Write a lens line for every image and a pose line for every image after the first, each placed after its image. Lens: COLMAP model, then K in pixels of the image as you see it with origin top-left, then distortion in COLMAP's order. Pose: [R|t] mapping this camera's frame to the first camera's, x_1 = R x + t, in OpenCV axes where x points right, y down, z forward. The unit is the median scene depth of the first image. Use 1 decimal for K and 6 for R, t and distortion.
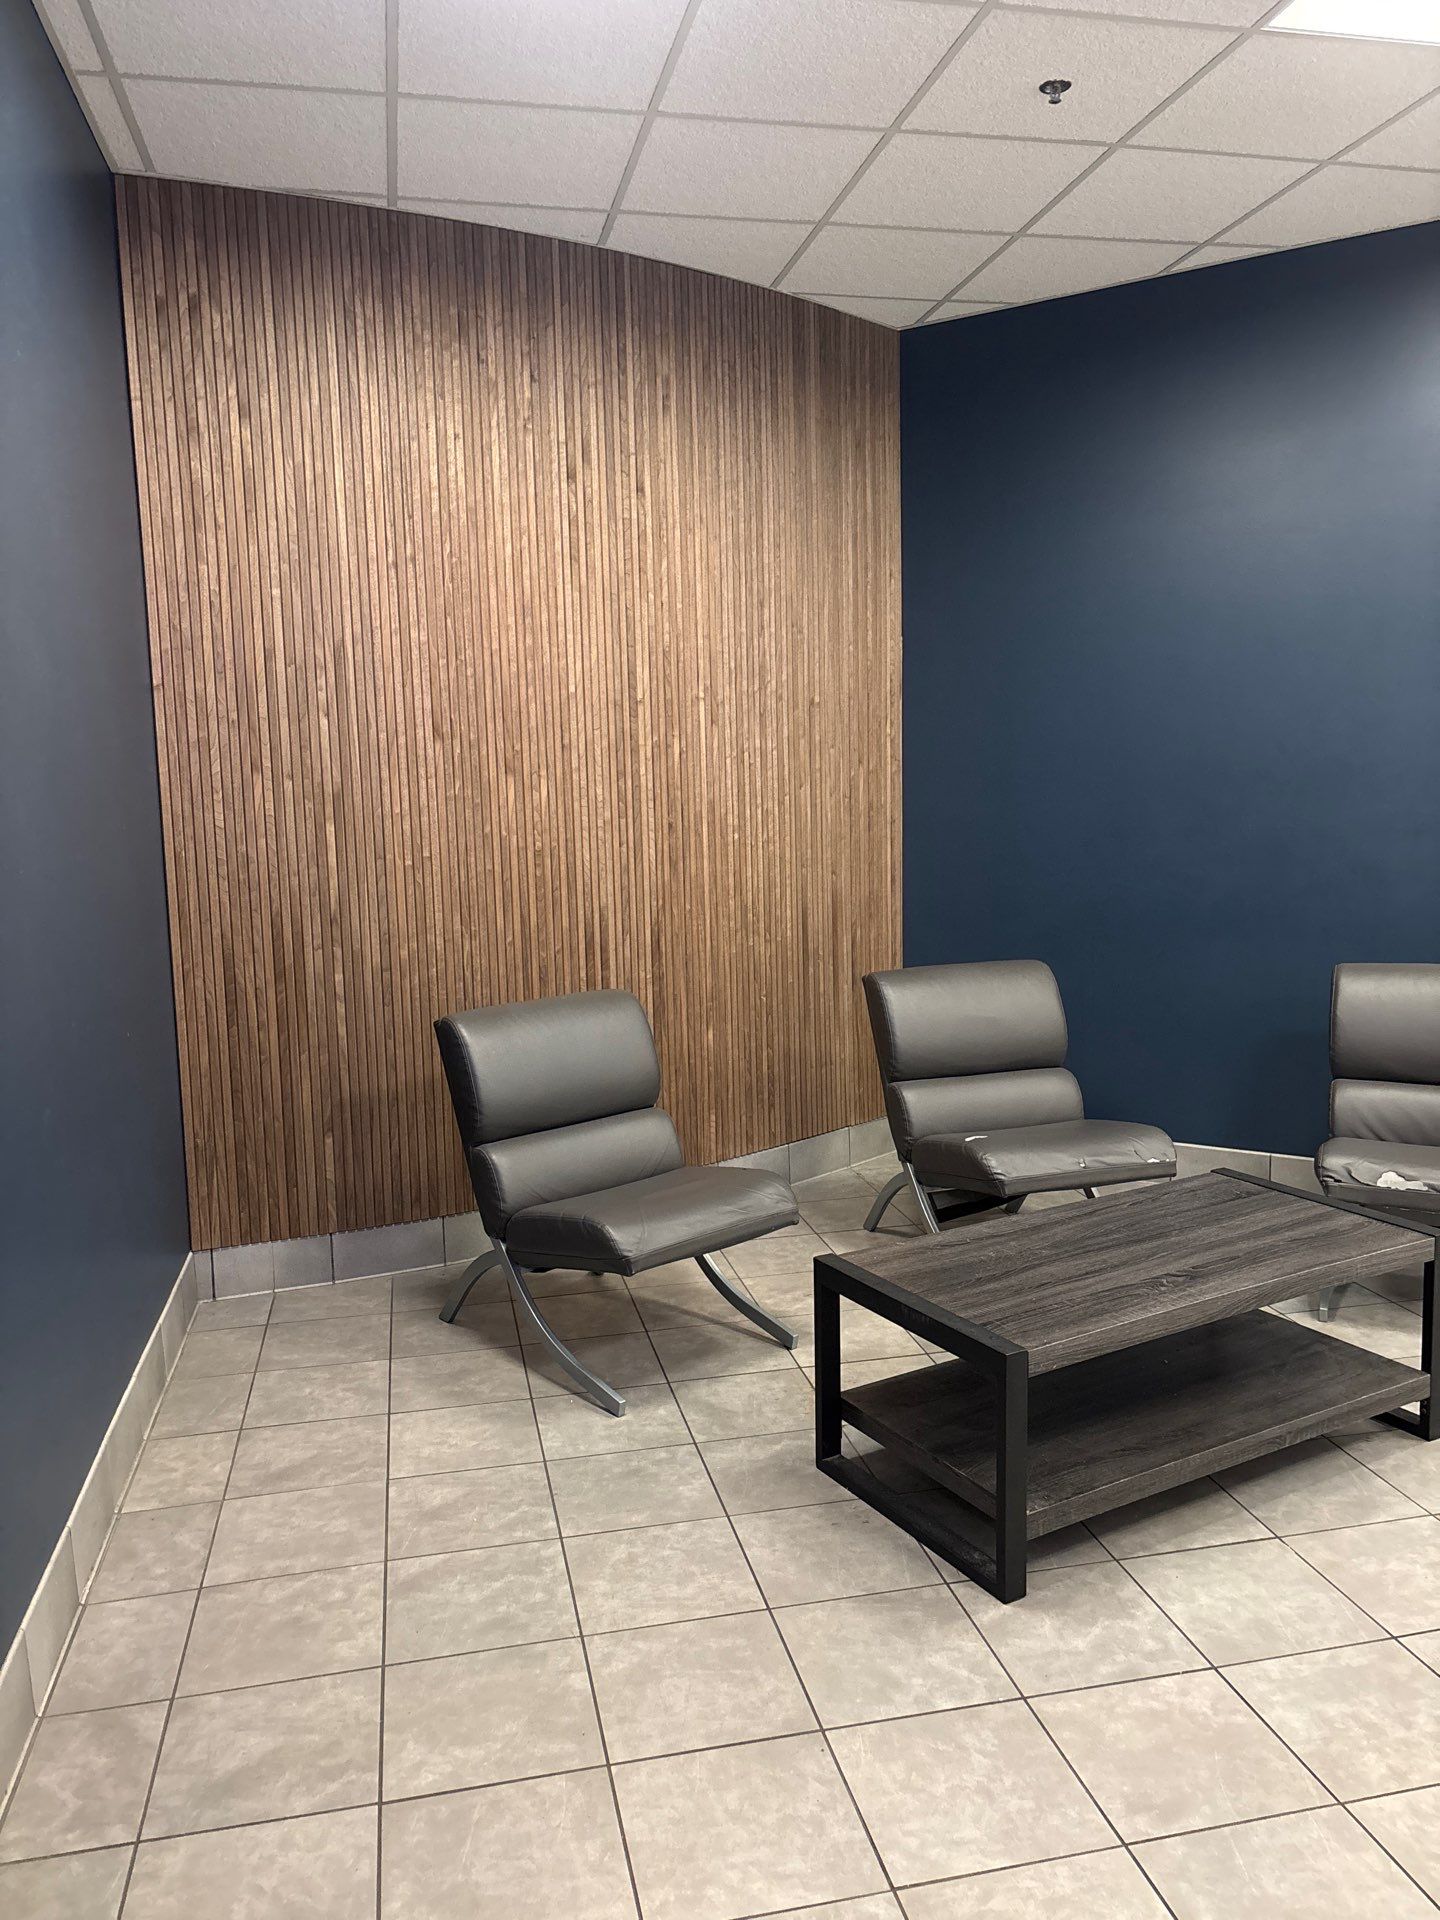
lens RADIAL K [[1470.4, 0, 721.4], [0, 1470.4, 969.4], [0, 0, 1]] dist [-0.001949, -0.003385]
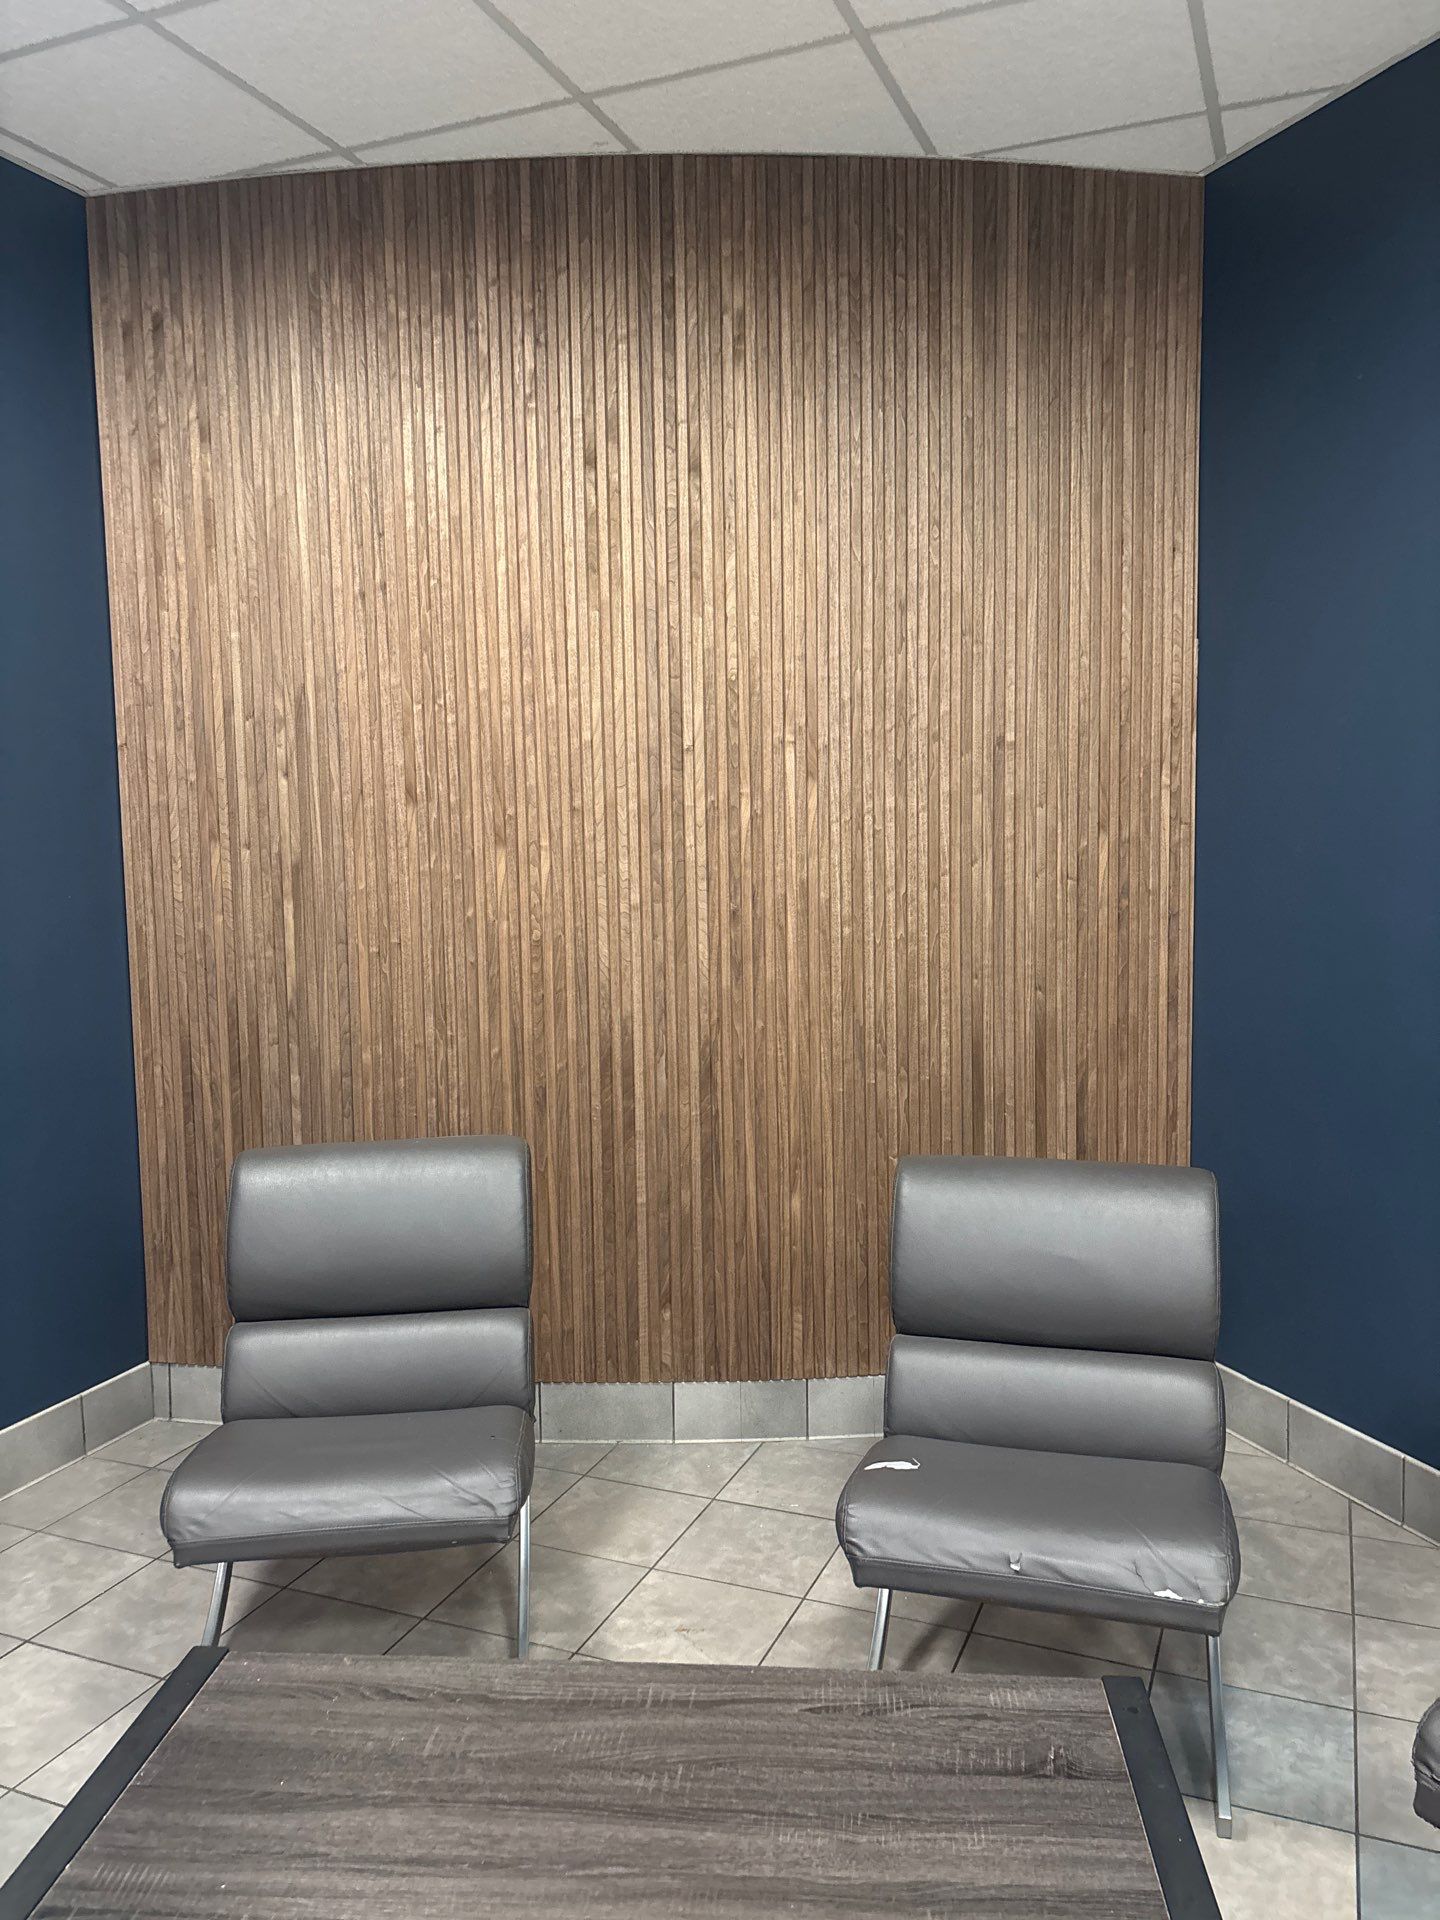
lens RADIAL K [[1466.0, 0, 720.0], [0, 1466.0, 960.0], [0, 0, 1]] dist [0.010942, 0.000968]
pose [[0.820610, 0.063165, -0.567987, 0.420033], [-0.077812, 0.996967, -0.001549, -0.080491], [0.566166, 0.045467, 0.823036, 0.426384]]
